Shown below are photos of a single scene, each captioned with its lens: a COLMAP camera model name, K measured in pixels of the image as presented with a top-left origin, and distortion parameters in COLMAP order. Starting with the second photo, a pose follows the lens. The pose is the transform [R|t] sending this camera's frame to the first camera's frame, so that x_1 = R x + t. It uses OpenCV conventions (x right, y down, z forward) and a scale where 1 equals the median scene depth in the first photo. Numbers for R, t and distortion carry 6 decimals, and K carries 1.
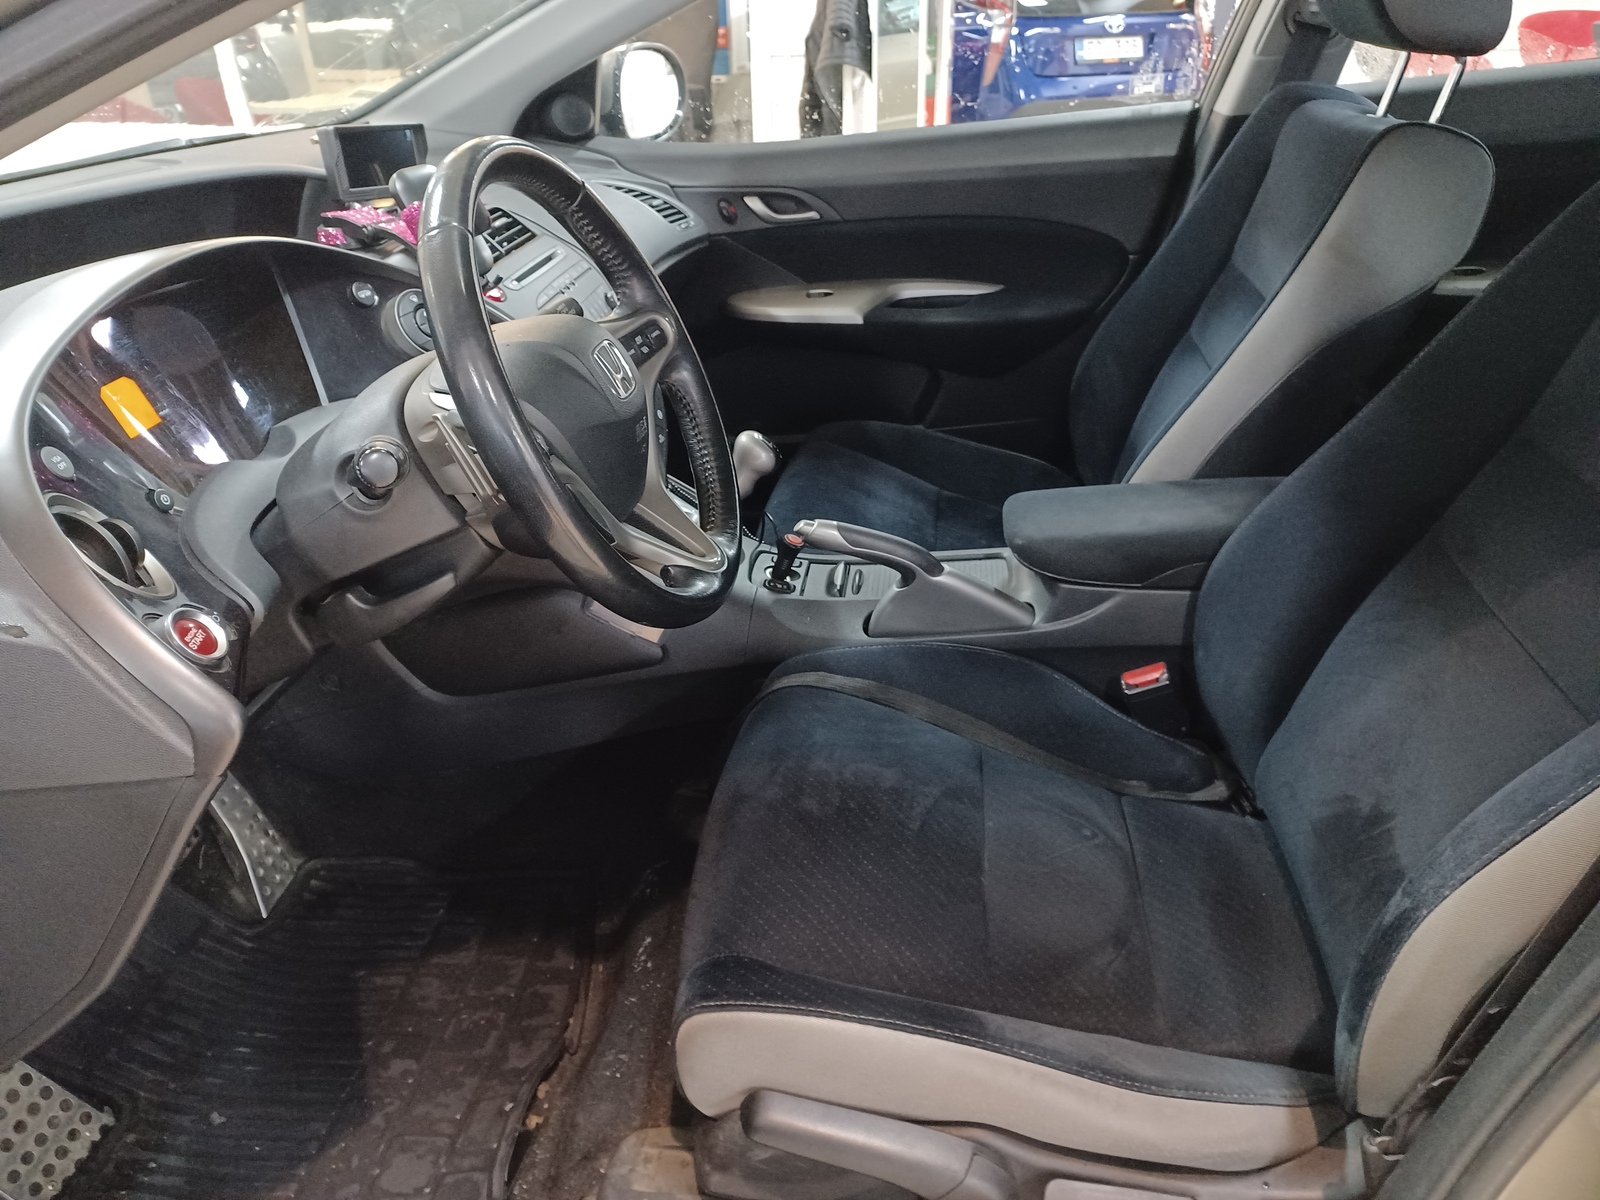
lens RADIAL K [[1138.2, 0, 800.0], [0, 1138.2, 600.0], [0, 0, 1]] dist [0.039104, -0.002814]
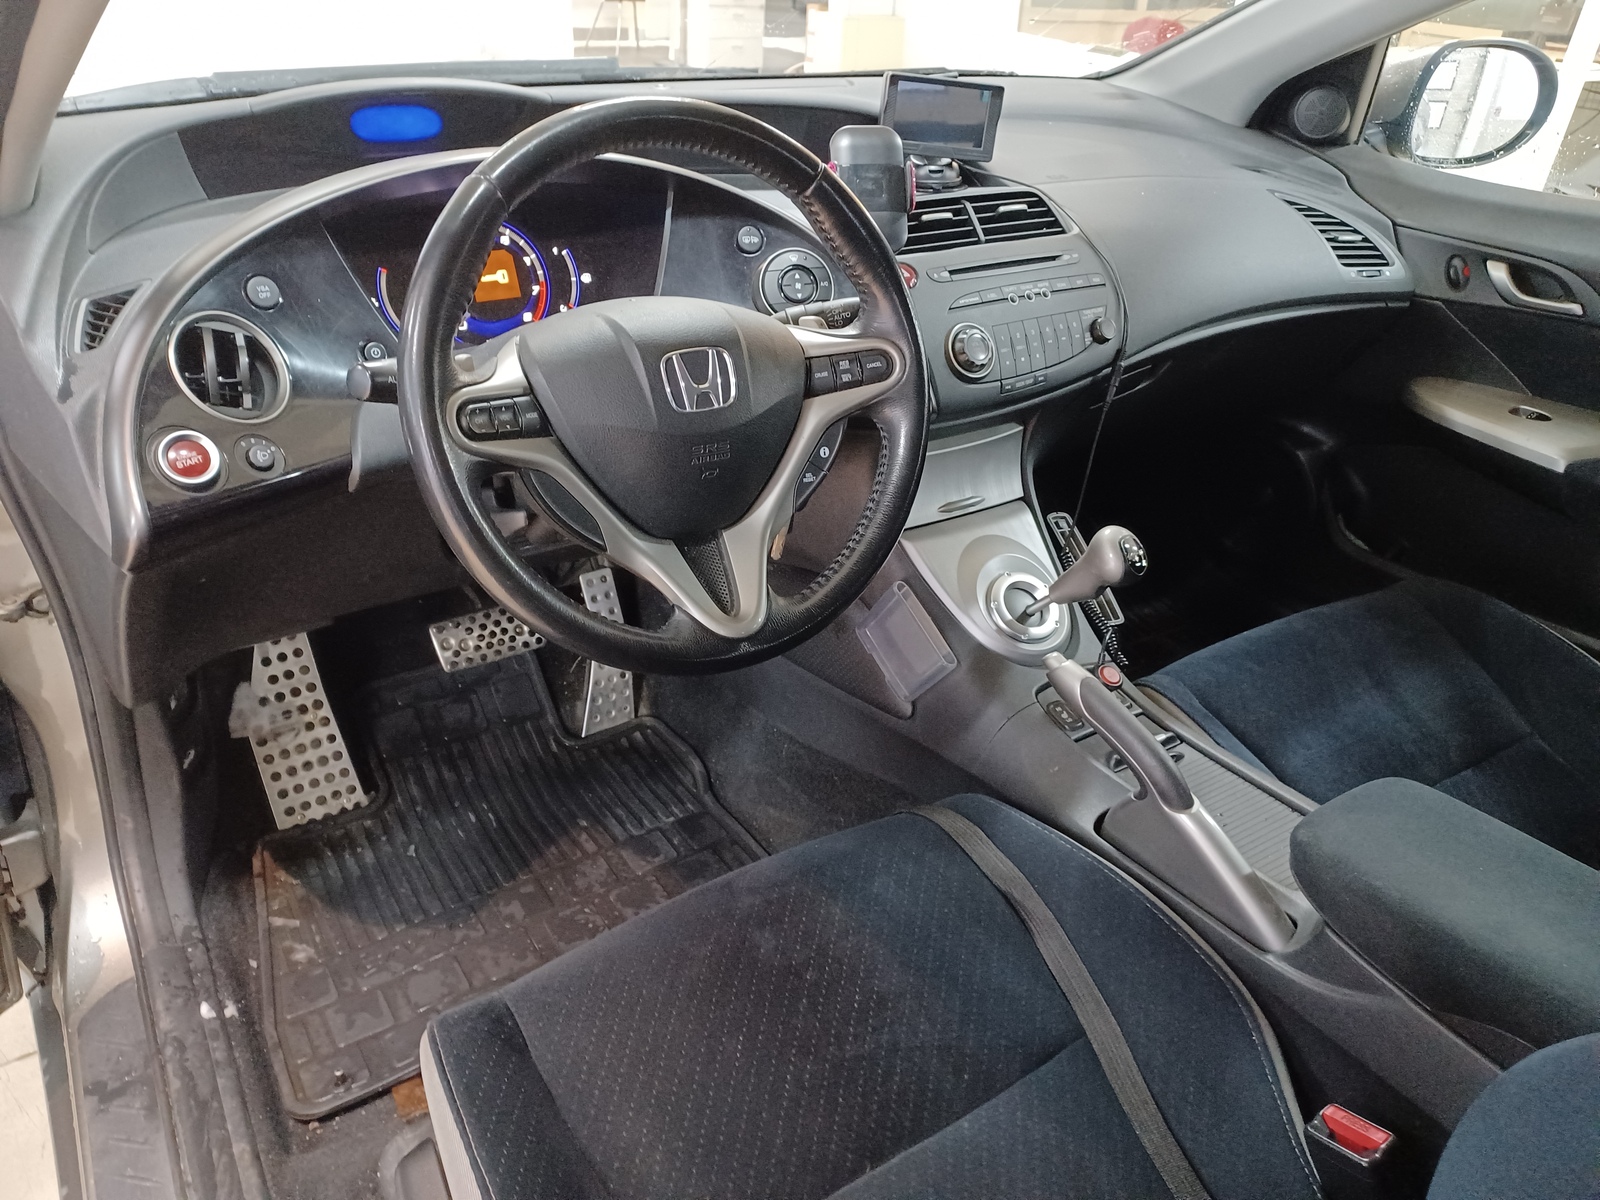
lens RADIAL K [[1138.2, 0, 800.0], [0, 1138.2, 600.0], [0, 0, 1]] dist [0.039104, -0.002814]
pose [[0.649434, 0.447992, -0.614442, 0.236684], [-0.426715, 0.883518, 0.193160, -0.118696], [0.629404, 0.136746, 0.764951, 0.184417]]
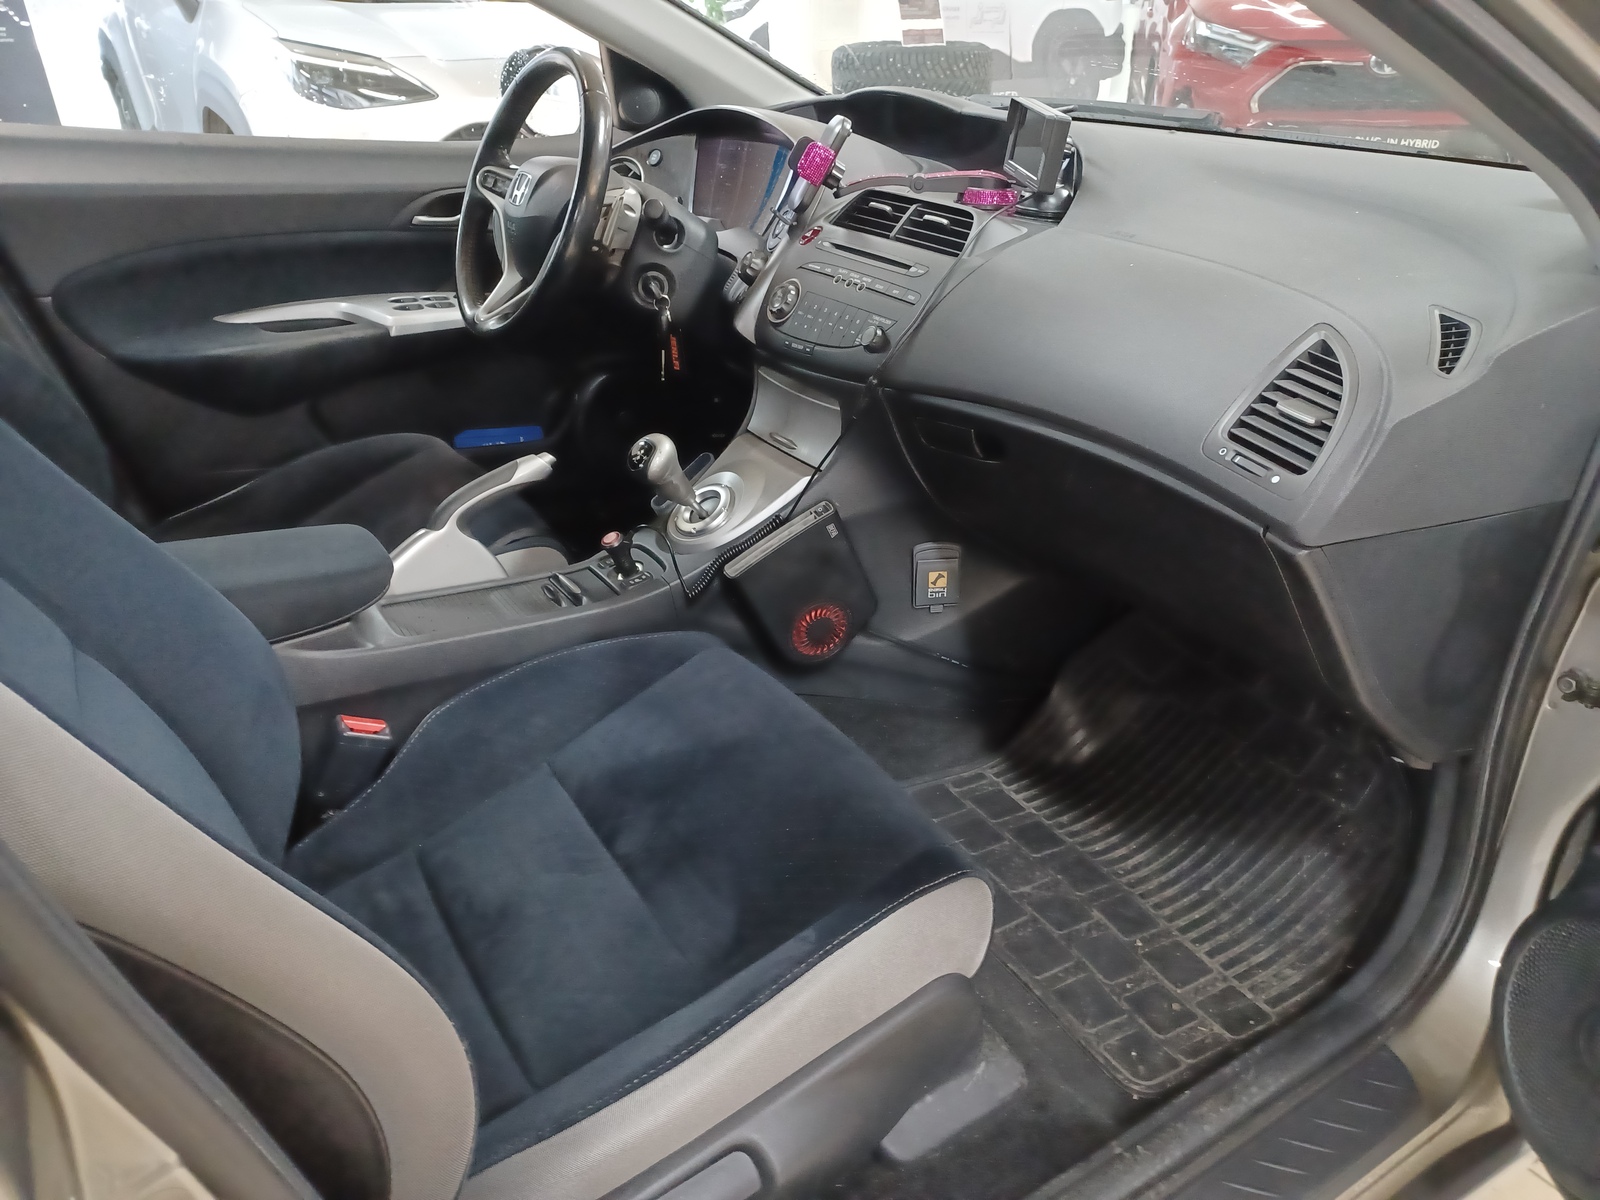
lens RADIAL K [[1138.2, 0, 800.0], [0, 1138.2, 600.0], [0, 0, 1]] dist [0.039104, -0.002814]
pose [[-0.761396, 0.309825, -0.569459, 0.329360], [-0.305306, 0.603531, 0.736572, -0.582028], [0.571895, 0.734683, -0.364935, 1.099682]]
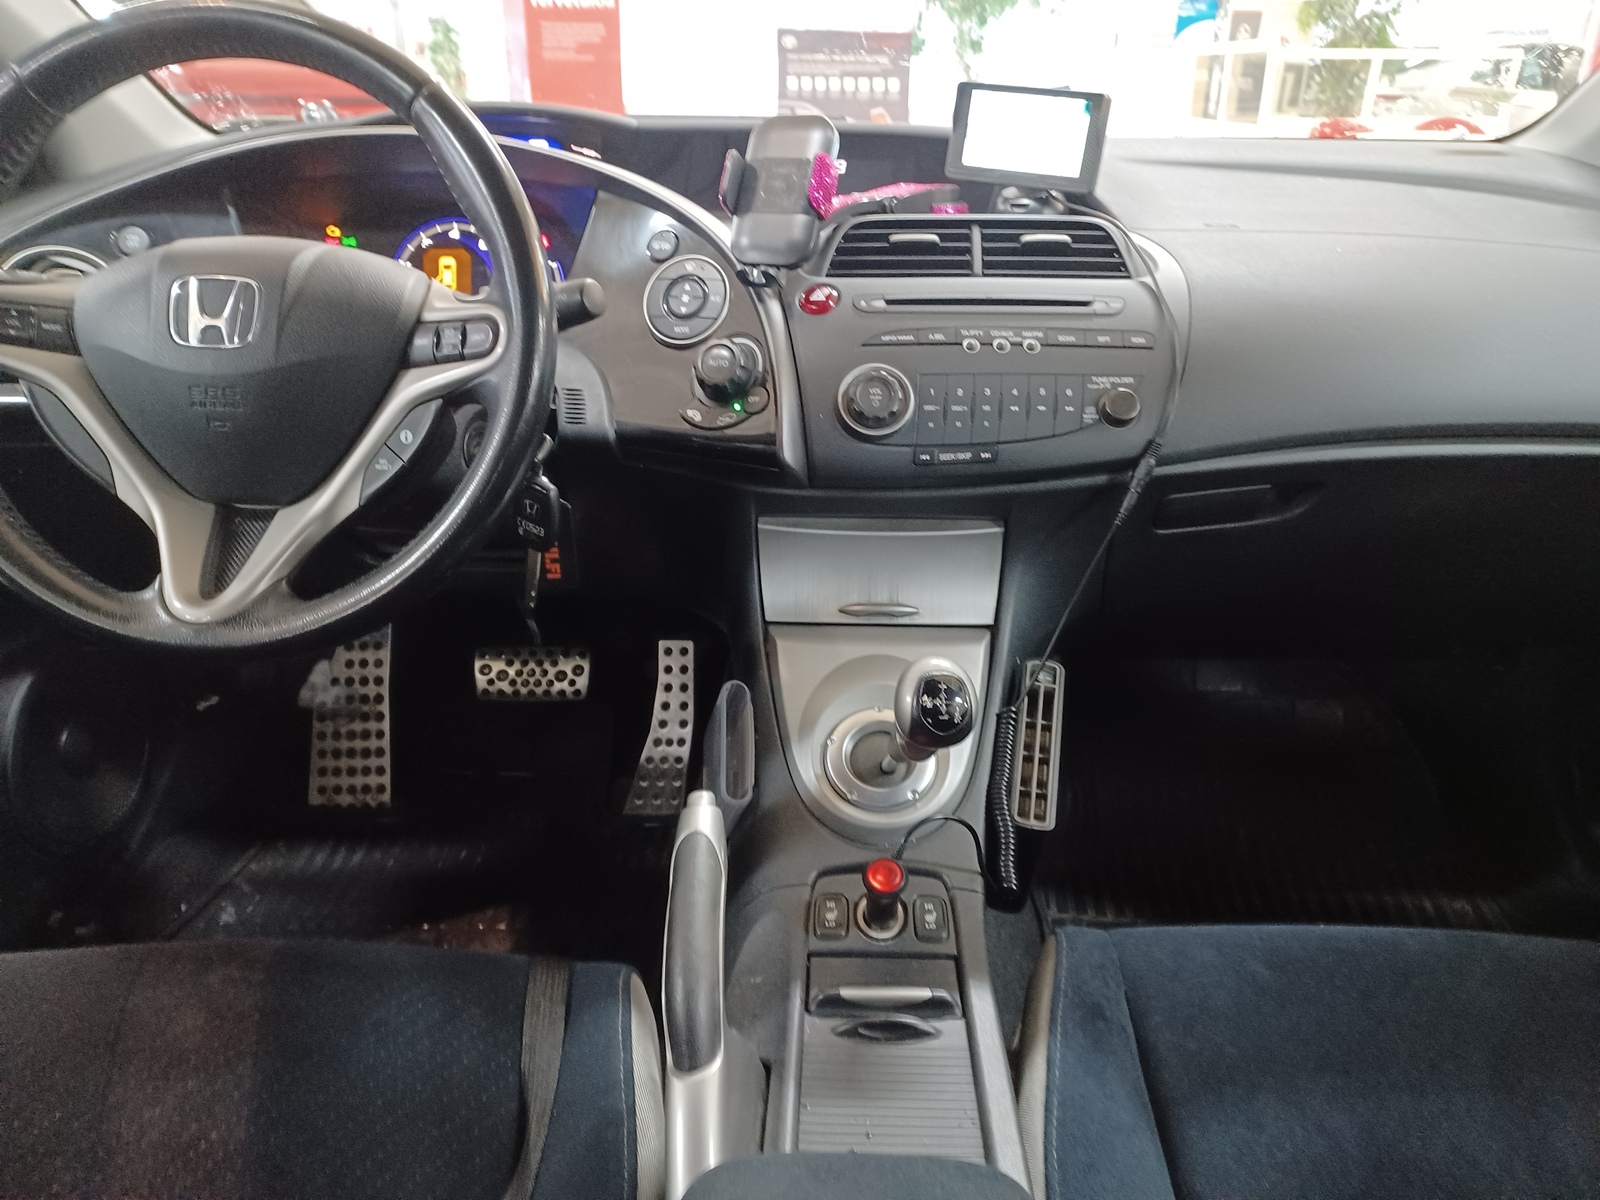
lens RADIAL K [[1138.2, 0, 800.0], [0, 1138.2, 600.0], [0, 0, 1]] dist [0.039104, -0.002814]
pose [[0.123694, 0.435698, -0.891553, 0.298771], [-0.489344, 0.808396, 0.327168, -0.227038], [0.863274, 0.395807, 0.313200, 0.552106]]
